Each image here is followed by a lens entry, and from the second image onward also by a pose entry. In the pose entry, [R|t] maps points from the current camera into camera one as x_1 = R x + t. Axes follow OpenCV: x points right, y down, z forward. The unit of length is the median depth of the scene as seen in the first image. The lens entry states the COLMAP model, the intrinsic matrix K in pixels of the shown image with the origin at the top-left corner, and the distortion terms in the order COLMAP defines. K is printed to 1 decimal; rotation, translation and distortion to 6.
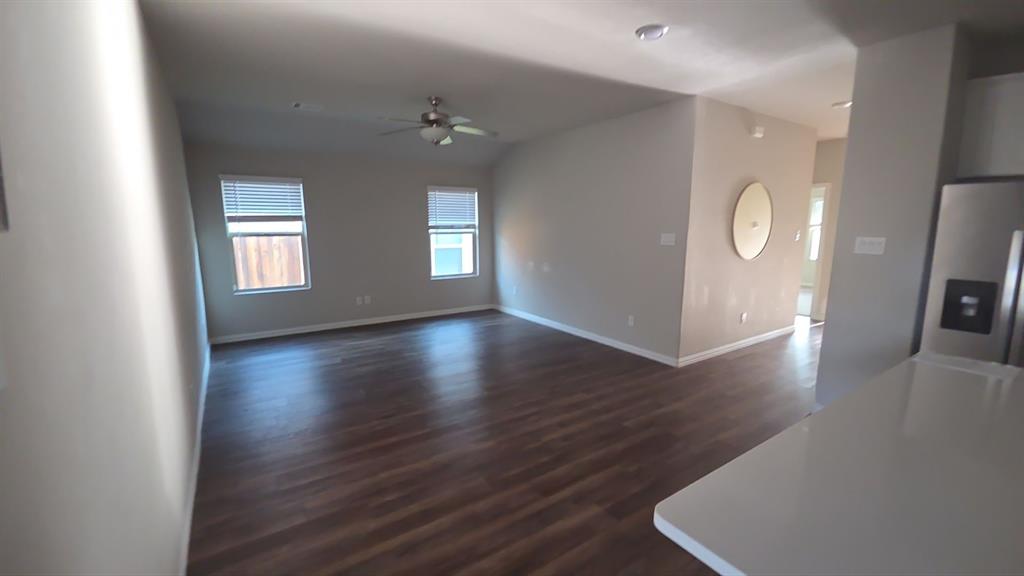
lens RADIAL K [[419.0, 0, 508.1], [0, 419.0, 291.3], [0, 0, 1]] dist [0.000205, -0.000241]
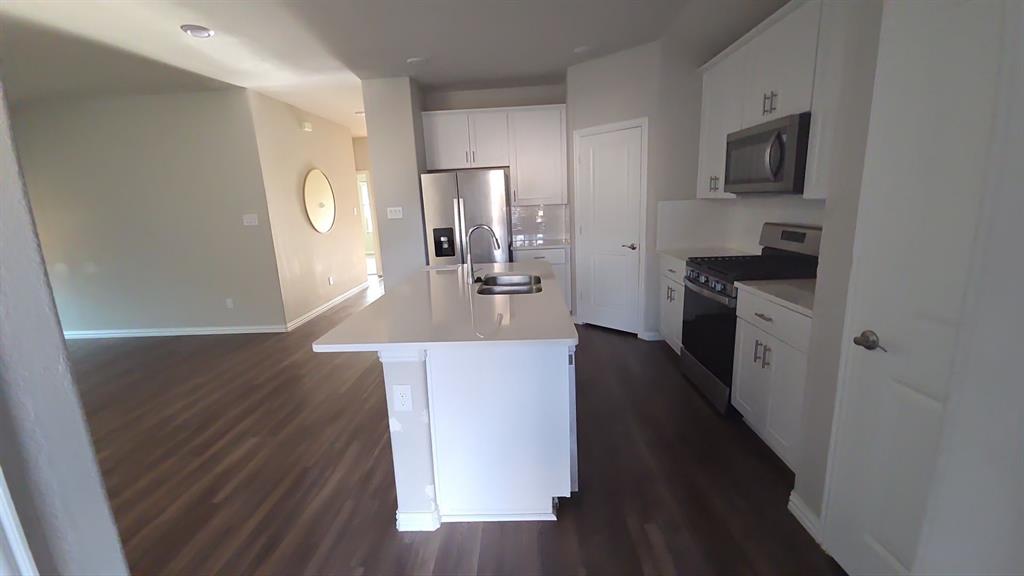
lens RADIAL K [[419.0, 0, 508.1], [0, 419.0, 291.3], [0, 0, 1]] dist [0.000205, -0.000241]
pose [[0.588438, -0.201049, 0.783148, -0.105491], [0.174632, 0.977333, 0.119685, 0.039904], [-0.789458, 0.066336, 0.610209, -0.164828]]
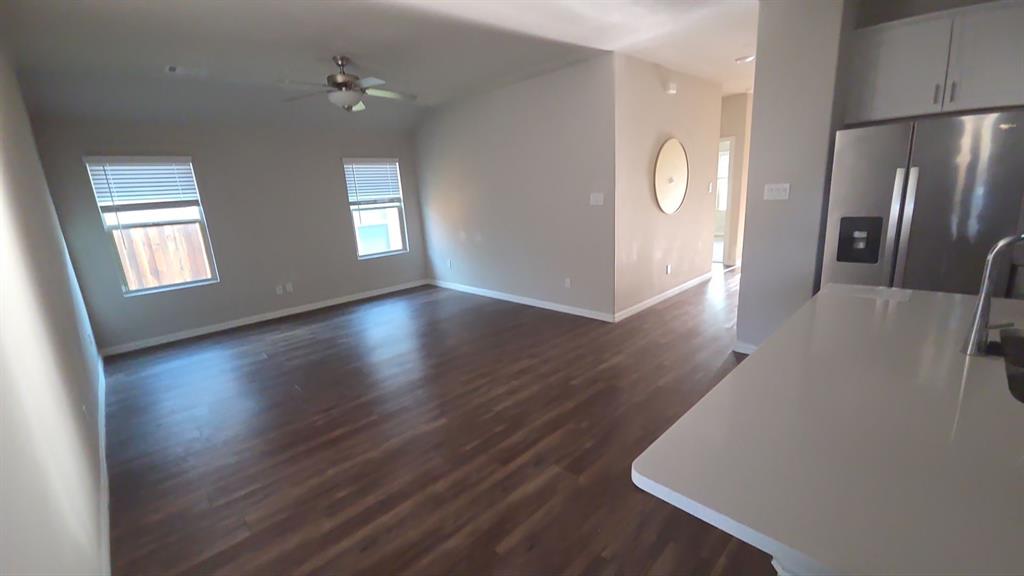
lens RADIAL K [[420.6, 0, 508.5], [0, 420.6, 290.1], [0, 0, 1]] dist [0.001402, -0.000099]
pose [[0.982773, -0.099596, 0.155684, -0.008492], [0.089216, 0.993384, 0.072311, 0.001974], [-0.161856, -0.057176, 0.985157, 0.016883]]
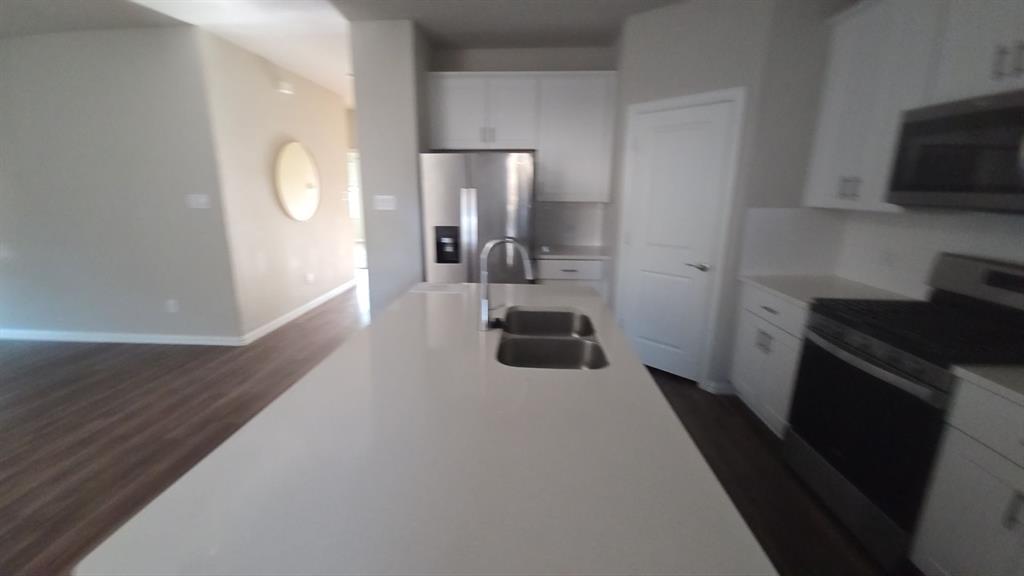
lens RADIAL K [[419.0, 0, 508.1], [0, 419.0, 291.3], [0, 0, 1]] dist [0.000205, -0.000241]
pose [[0.601704, -0.187508, 0.776398, 0.065150], [0.121668, 0.982227, 0.142925, 0.006973], [-0.789398, 0.008464, 0.613823, -0.000434]]
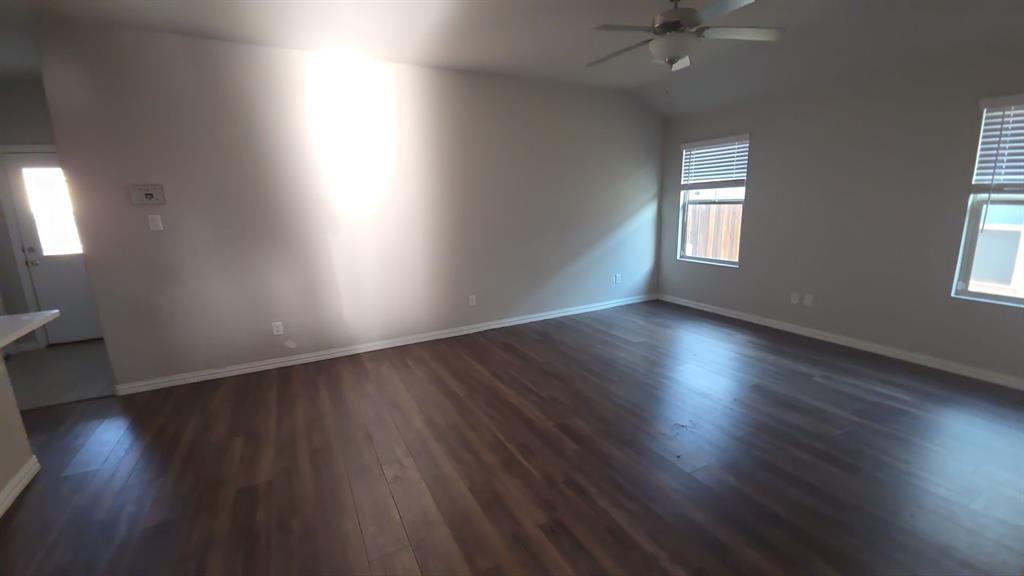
lens RADIAL K [[417.6, 0, 508.1], [0, 417.6, 290.6], [0, 0, 1]] dist [0.016138, -0.012666]
pose [[-0.104425, 0.212781, -0.971504, 0.492561], [-0.133485, 0.965007, 0.225706, -0.110091], [0.985534, 0.153250, -0.072368, 0.748497]]
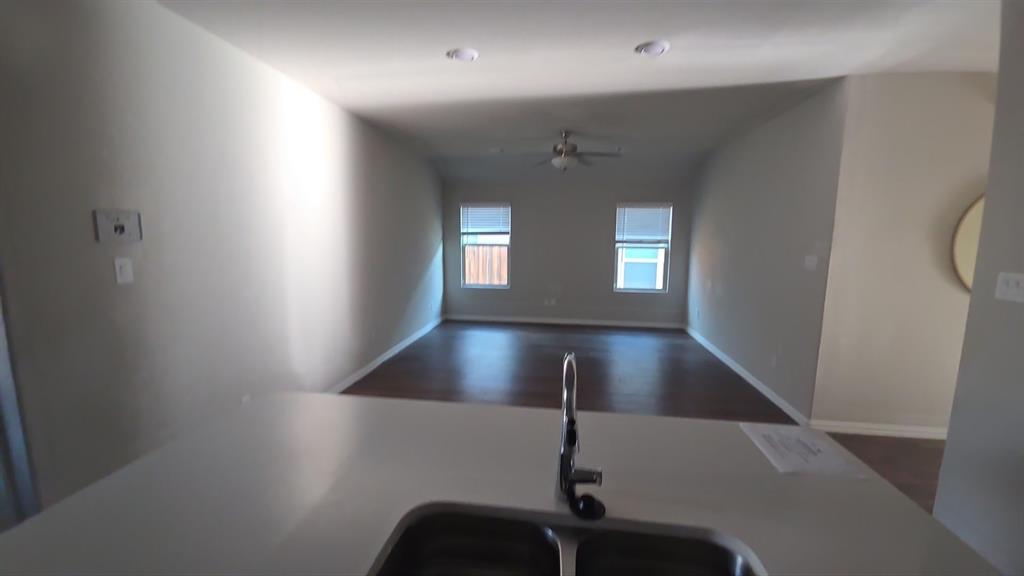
lens RADIAL K [[417.6, 0, 508.1], [0, 417.6, 290.6], [0, 0, 1]] dist [0.016138, -0.012666]
pose [[0.741773, 0.094831, -0.663913, 0.454659], [-0.115828, 0.993191, 0.012453, -0.016750], [0.660573, 0.067662, 0.747706, 0.053854]]
